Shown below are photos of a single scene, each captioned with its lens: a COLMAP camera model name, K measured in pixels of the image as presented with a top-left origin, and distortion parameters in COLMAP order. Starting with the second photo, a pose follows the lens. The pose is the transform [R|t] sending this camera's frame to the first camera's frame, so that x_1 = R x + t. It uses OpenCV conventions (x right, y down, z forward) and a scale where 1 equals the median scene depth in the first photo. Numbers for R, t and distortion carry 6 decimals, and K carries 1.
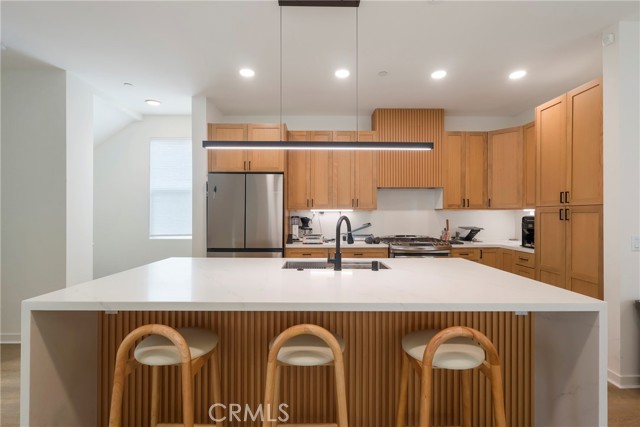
lens RADIAL K [[300.9, 0, 319.9], [0, 300.9, 213.9], [0, 0, 1]] dist [0.000138, -0.000895]
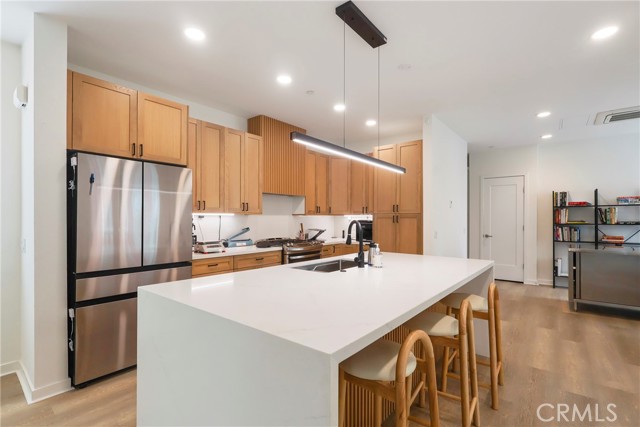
lens RADIAL K [[300.9, 0, 319.0], [0, 300.9, 216.8], [0, 0, 1]] dist [0.000138, -0.000895]
pose [[0.639402, 0.005387, 0.768854, -0.472244], [-0.003686, 0.999985, -0.003941, -0.001536], [-0.768864, -0.000314, 0.639412, 0.200068]]
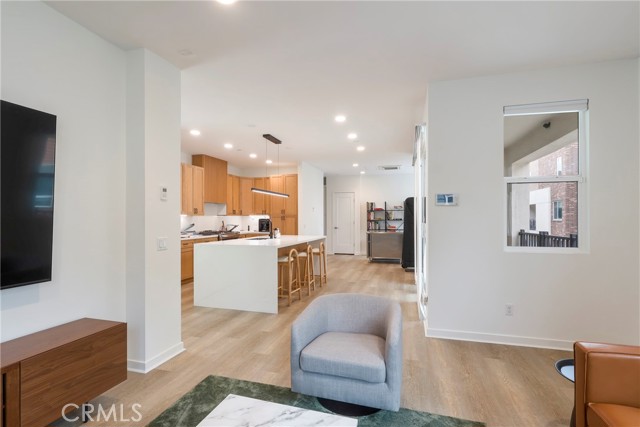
lens RADIAL K [[300.9, 0, 317.9], [0, 300.9, 214.4], [0, 0, 1]] dist [0.000138, -0.000895]
pose [[0.304204, 0.008186, 0.952572, -1.207520], [-0.000618, 0.999965, -0.008396, -0.005329], [-0.952607, 0.001965, 0.304198, -0.106988]]
